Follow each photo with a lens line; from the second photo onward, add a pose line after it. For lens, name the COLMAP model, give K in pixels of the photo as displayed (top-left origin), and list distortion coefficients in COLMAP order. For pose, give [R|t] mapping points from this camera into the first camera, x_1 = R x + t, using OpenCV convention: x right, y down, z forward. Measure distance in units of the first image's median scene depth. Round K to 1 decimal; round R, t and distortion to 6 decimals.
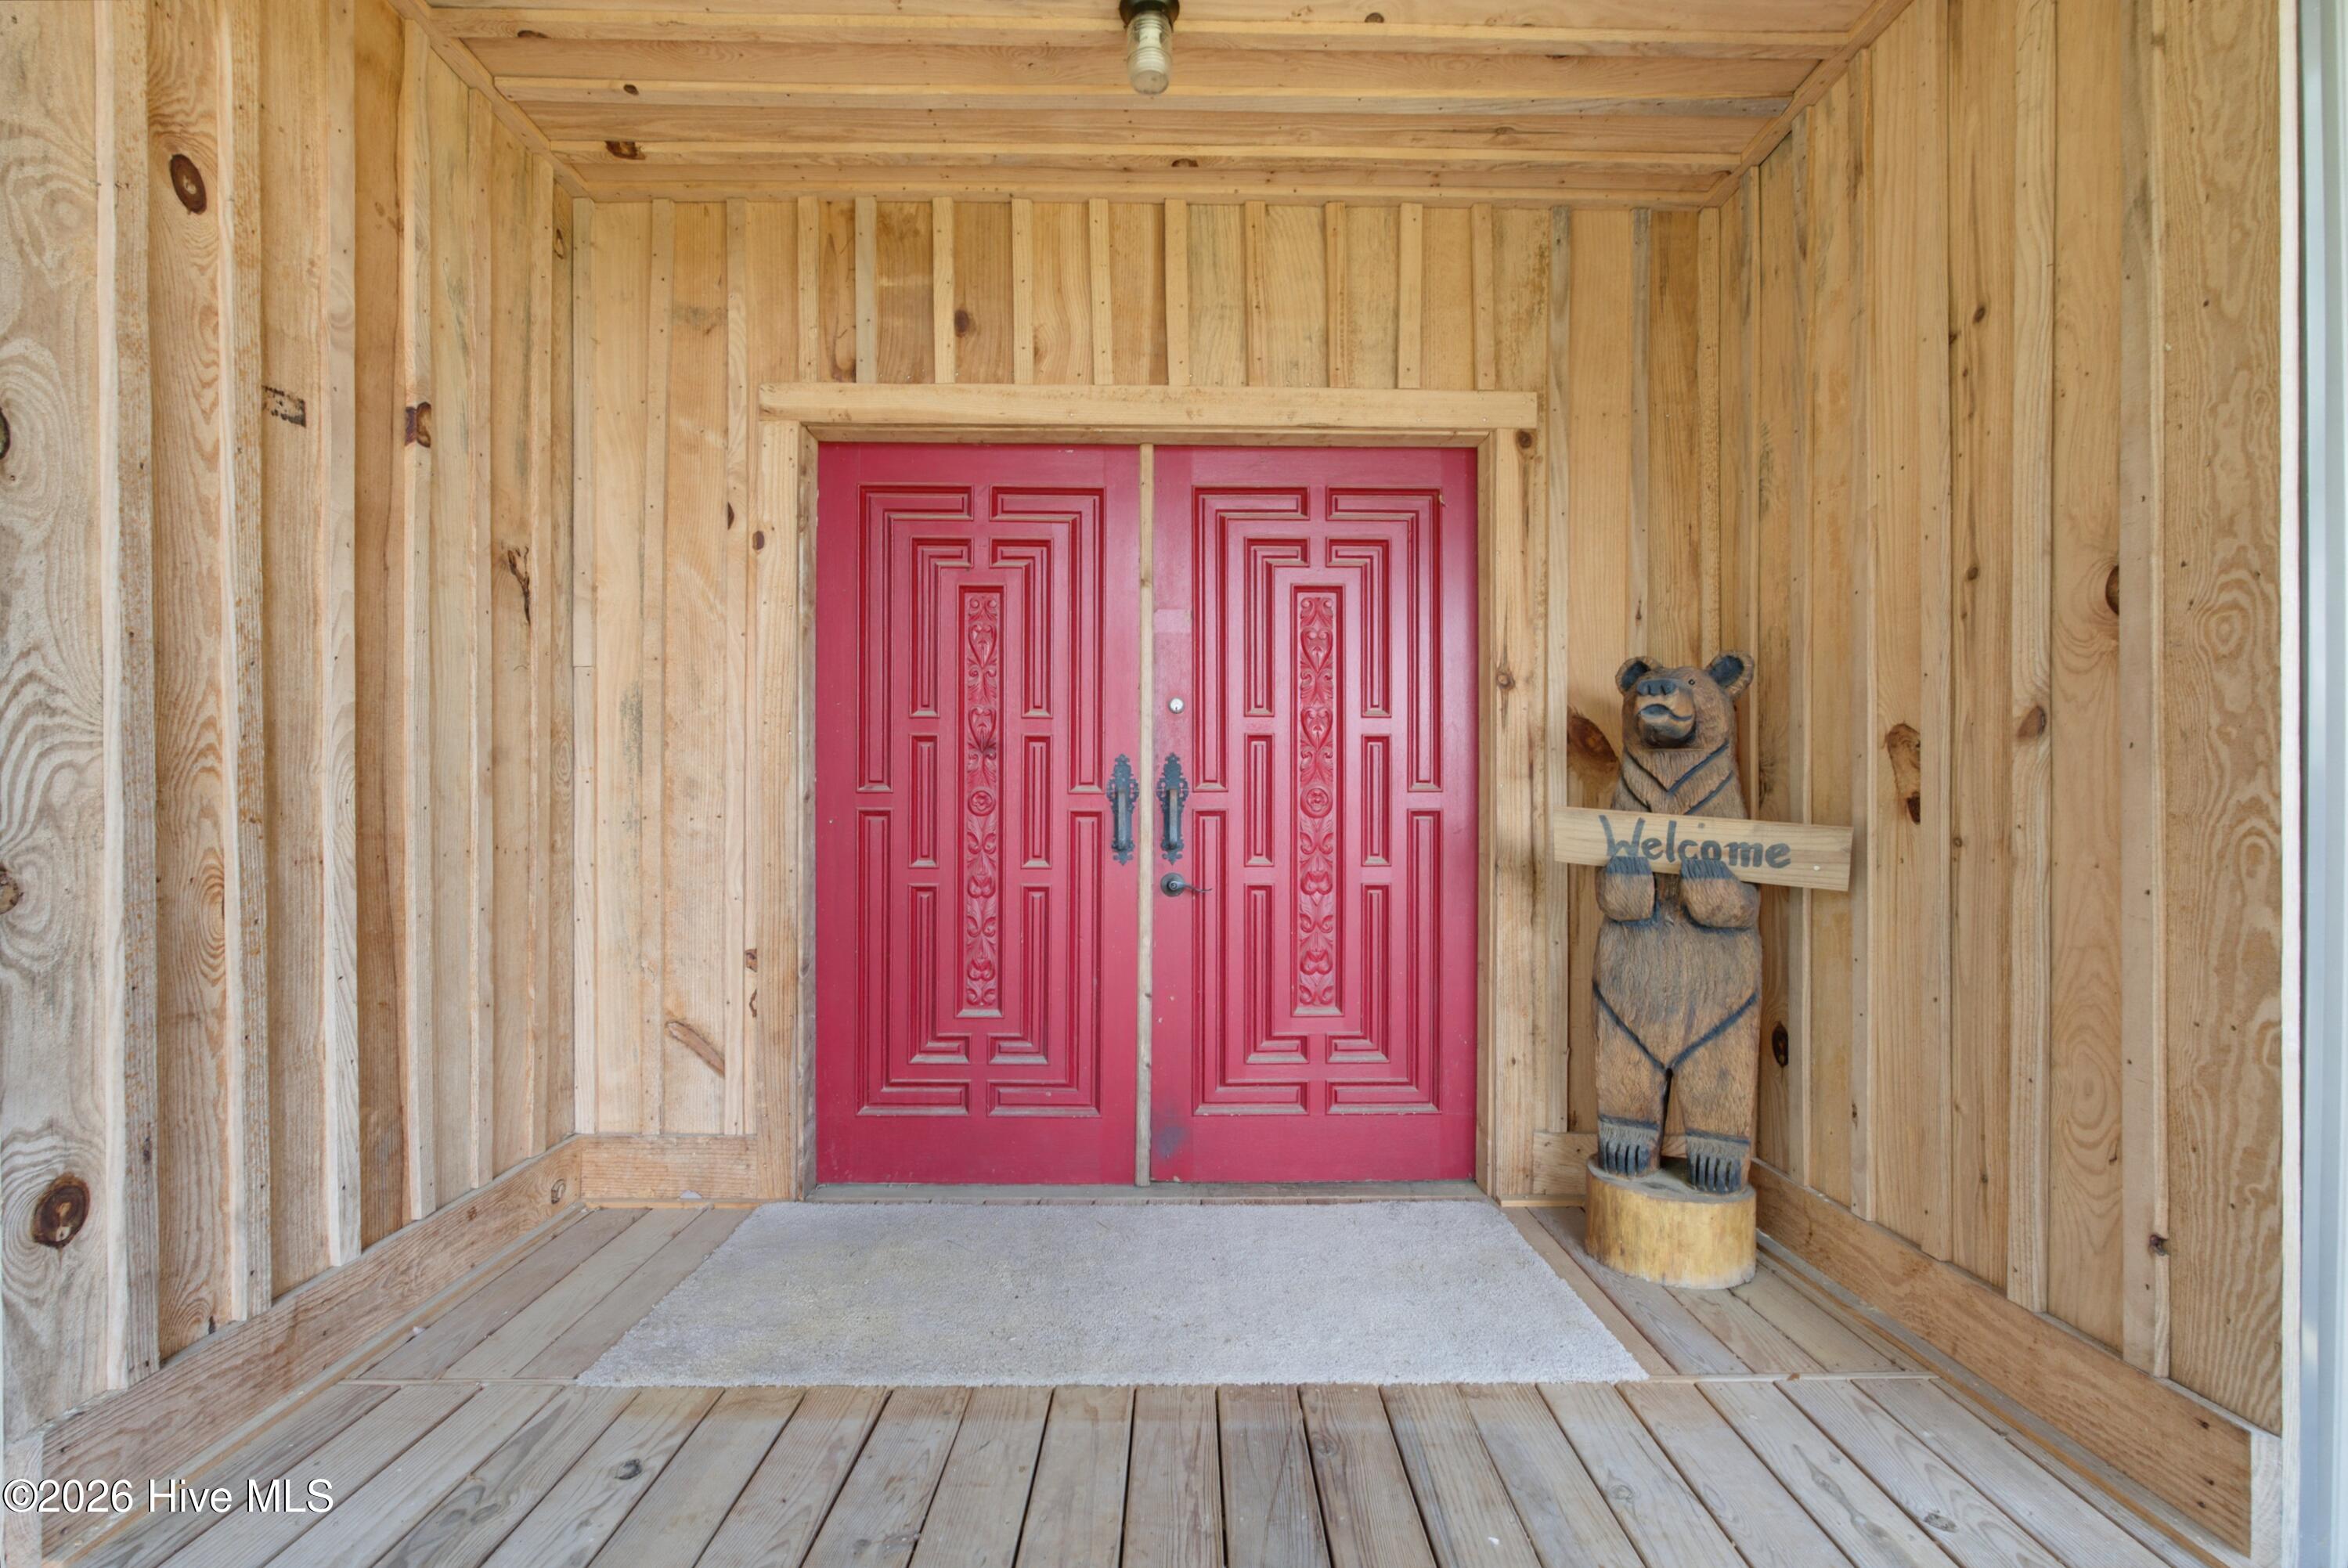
lens RADIAL K [[1057.1, 0, 1147.5], [0, 1057.1, 827.9], [0, 0, 1]] dist [-0.006205, 0.002387]
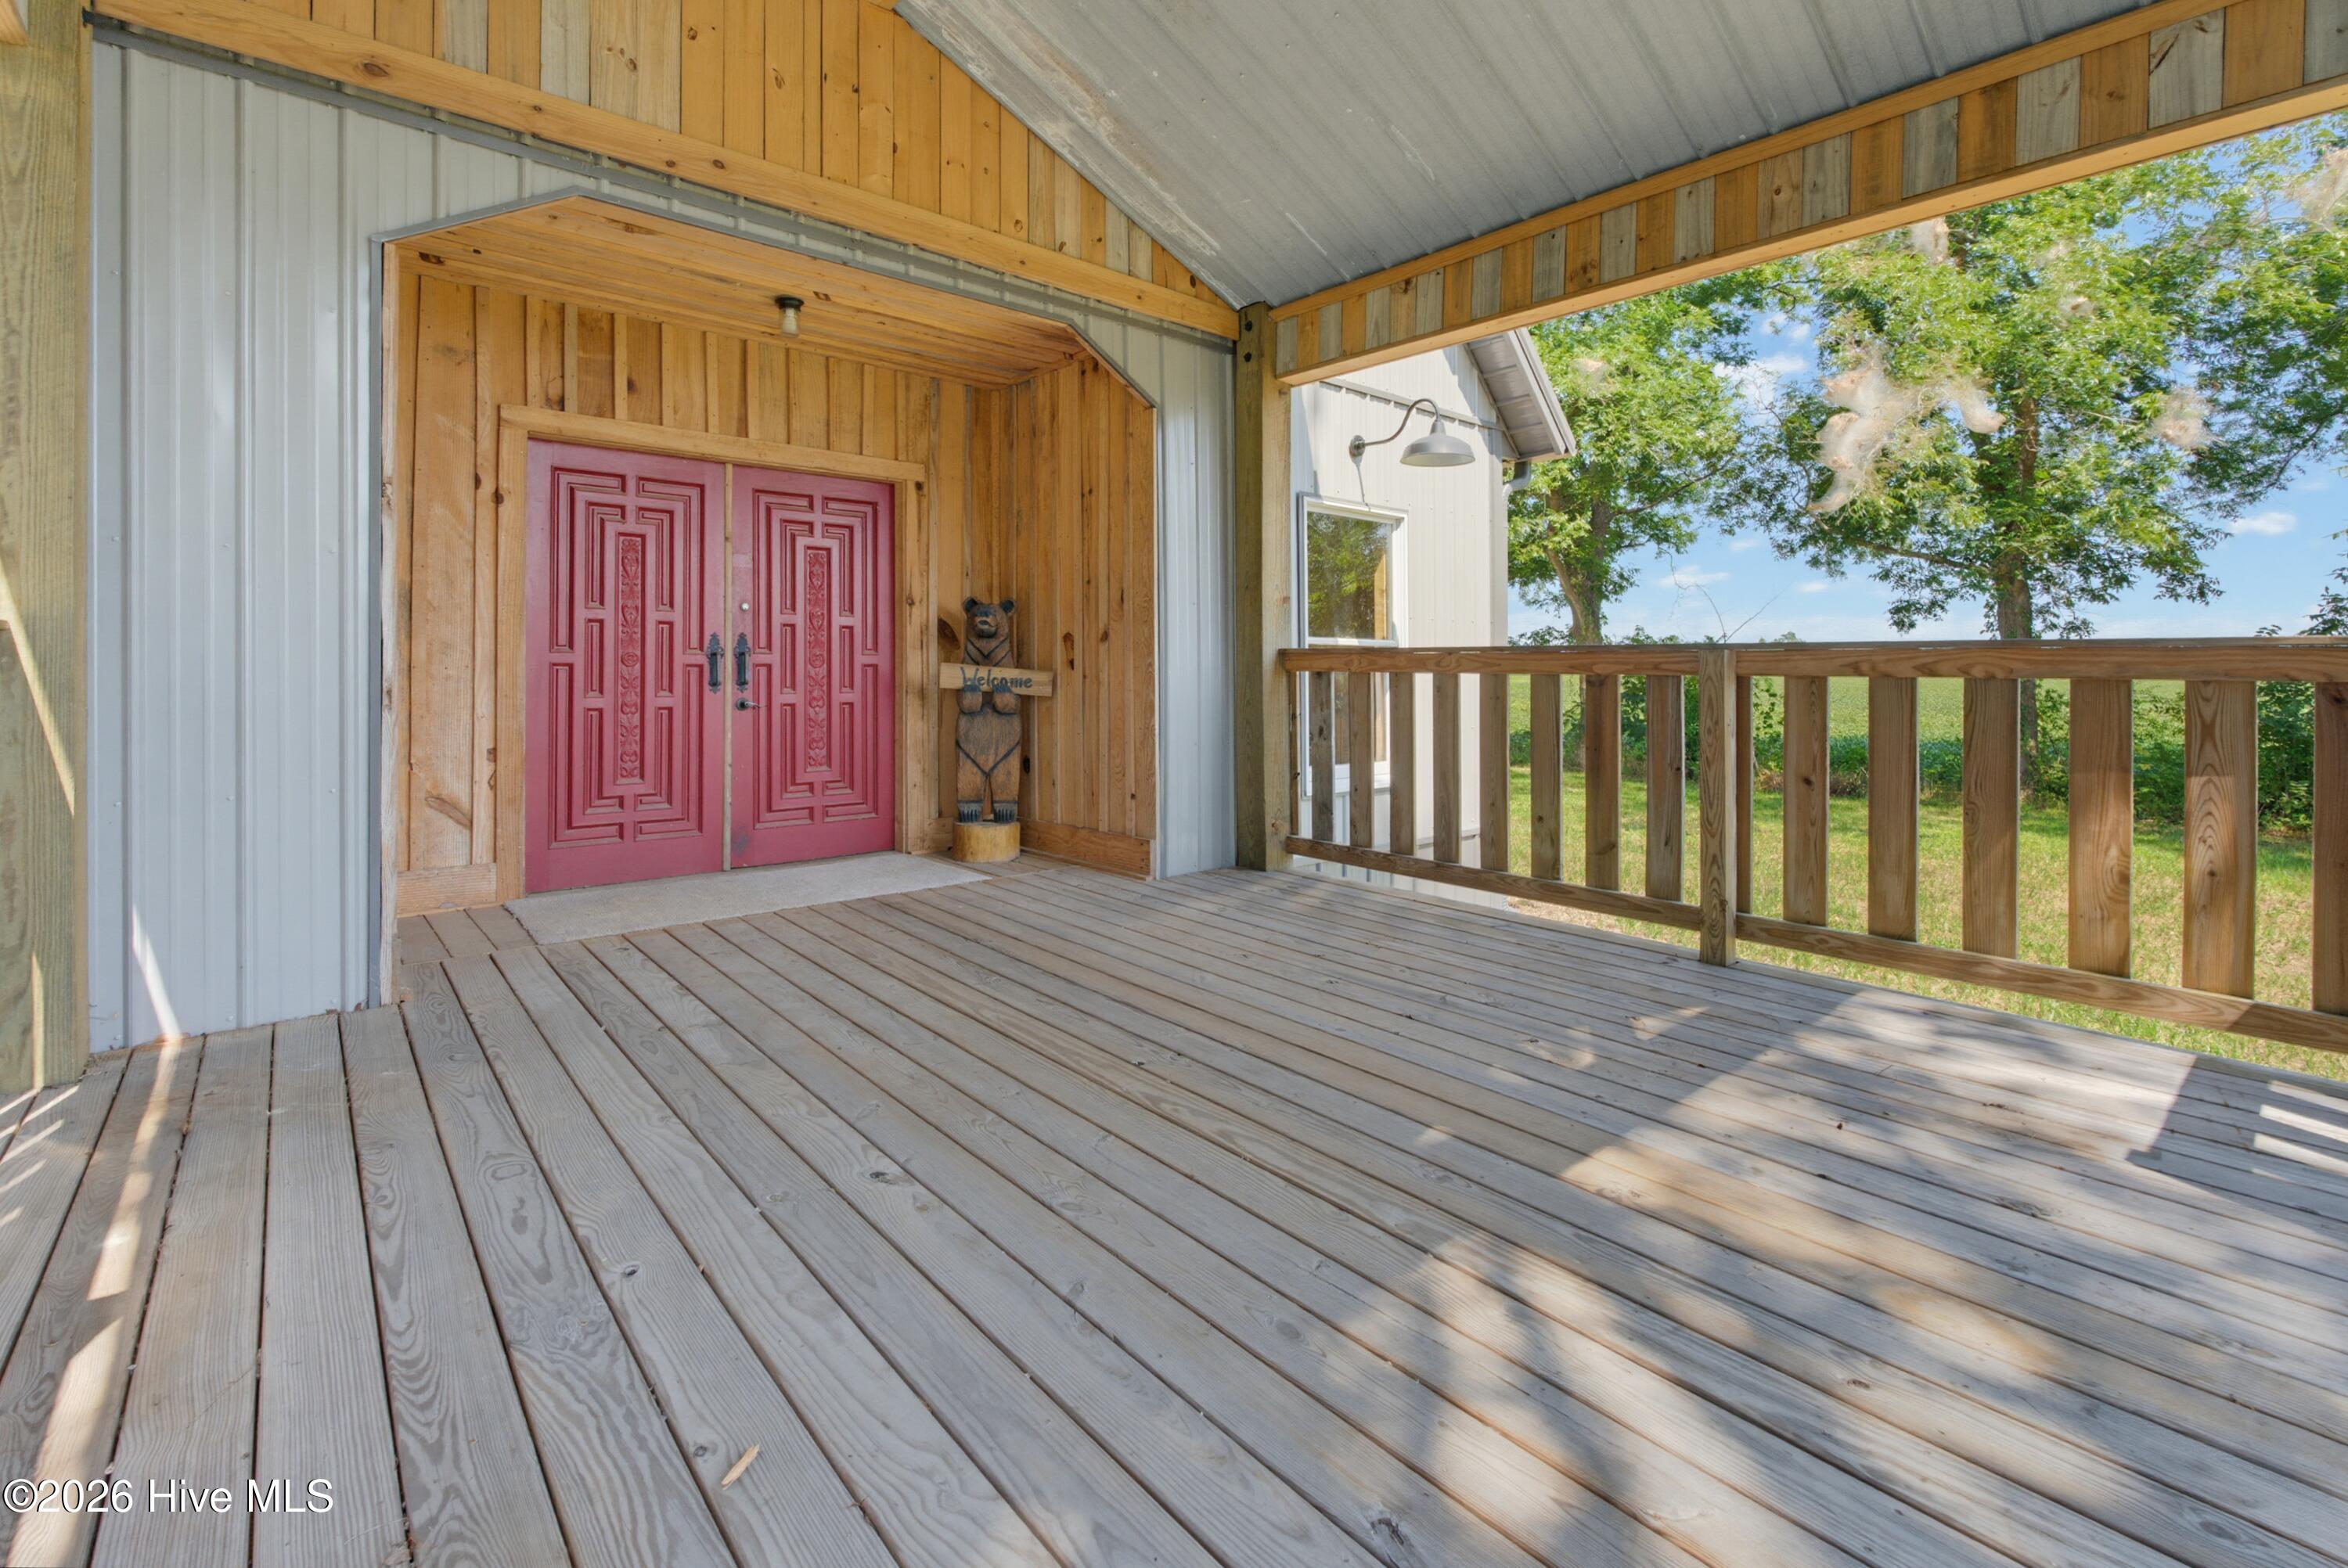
lens RADIAL K [[1057.1, 0, 1170.9], [0, 1057.1, 659.7], [0, 0, 1]] dist [-0.006205, 0.002387]
pose [[0.750073, 0.006427, 0.661323, -0.660743], [0.005323, 0.999862, -0.015755, 0.009789], [-0.661333, 0.015338, 0.749935, -0.906551]]
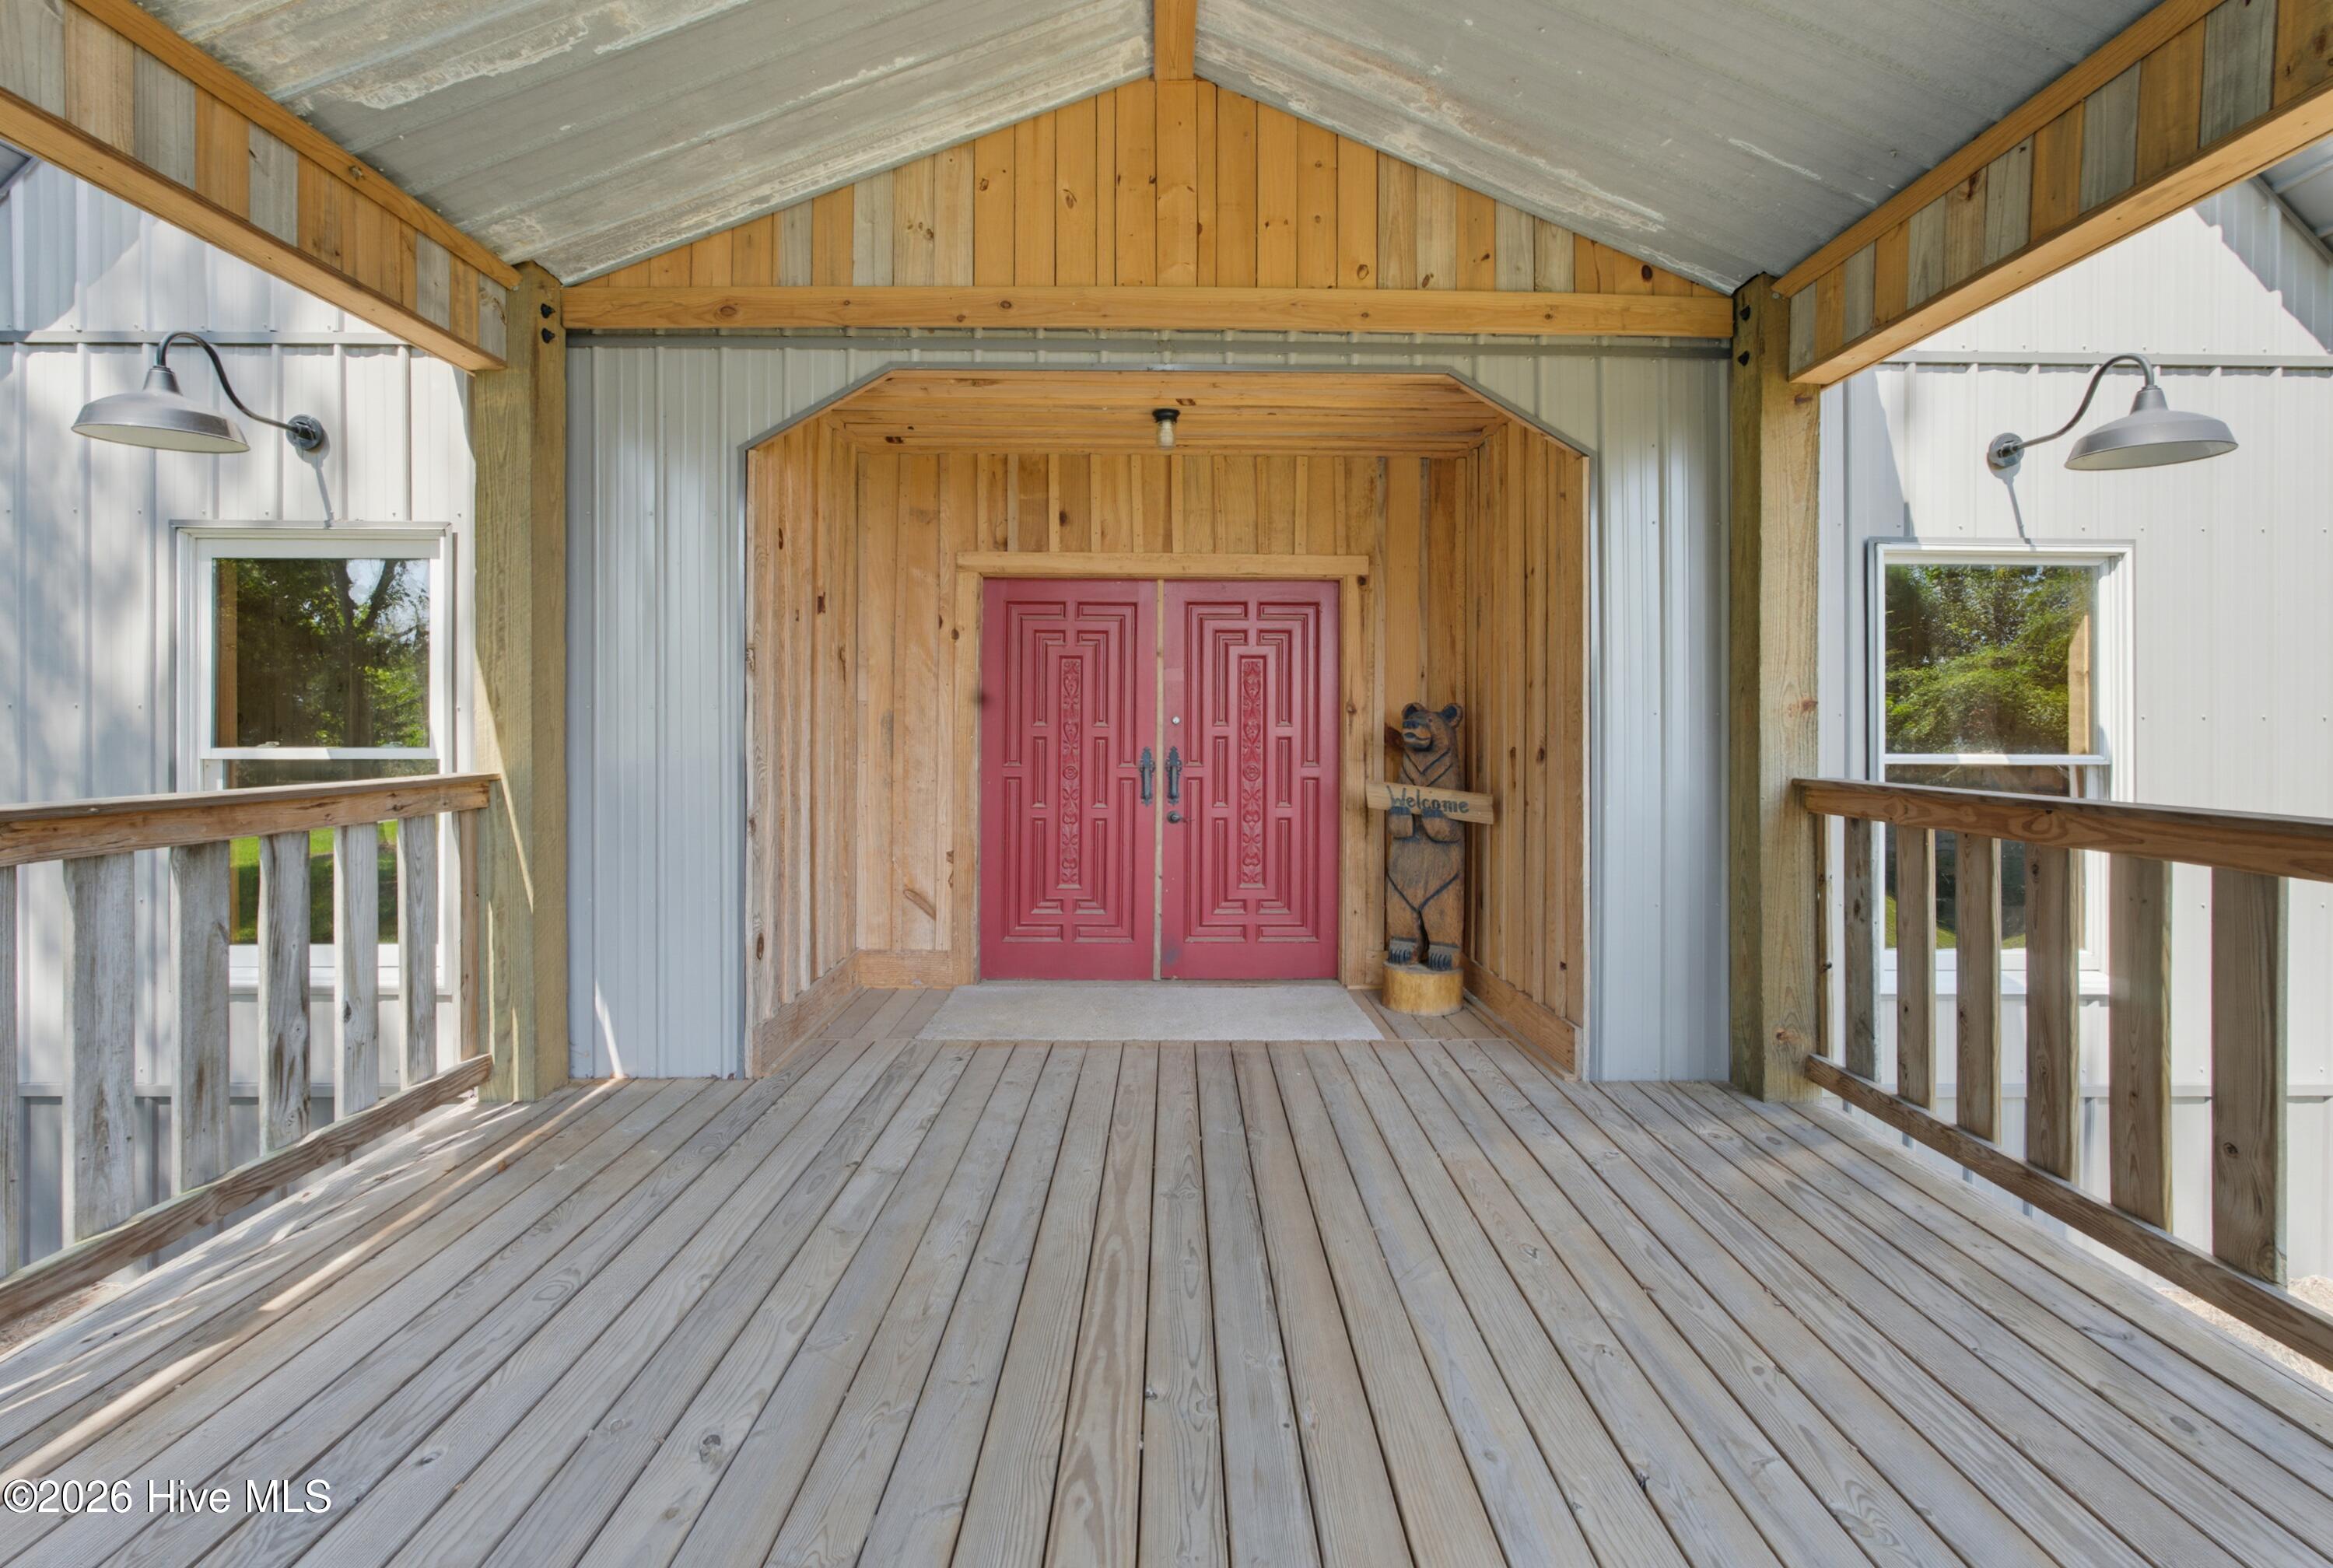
lens RADIAL K [[1050.4, 0, 1155.9], [0, 1050.4, 727.9], [0, 0, 1]] dist [-0.006205, 0.002387]
pose [[0.999837, 0.004373, 0.017504, -0.041797], [-0.004165, 0.999921, -0.011883, -0.084208], [-0.017554, 0.011808, 0.999776, -0.876037]]
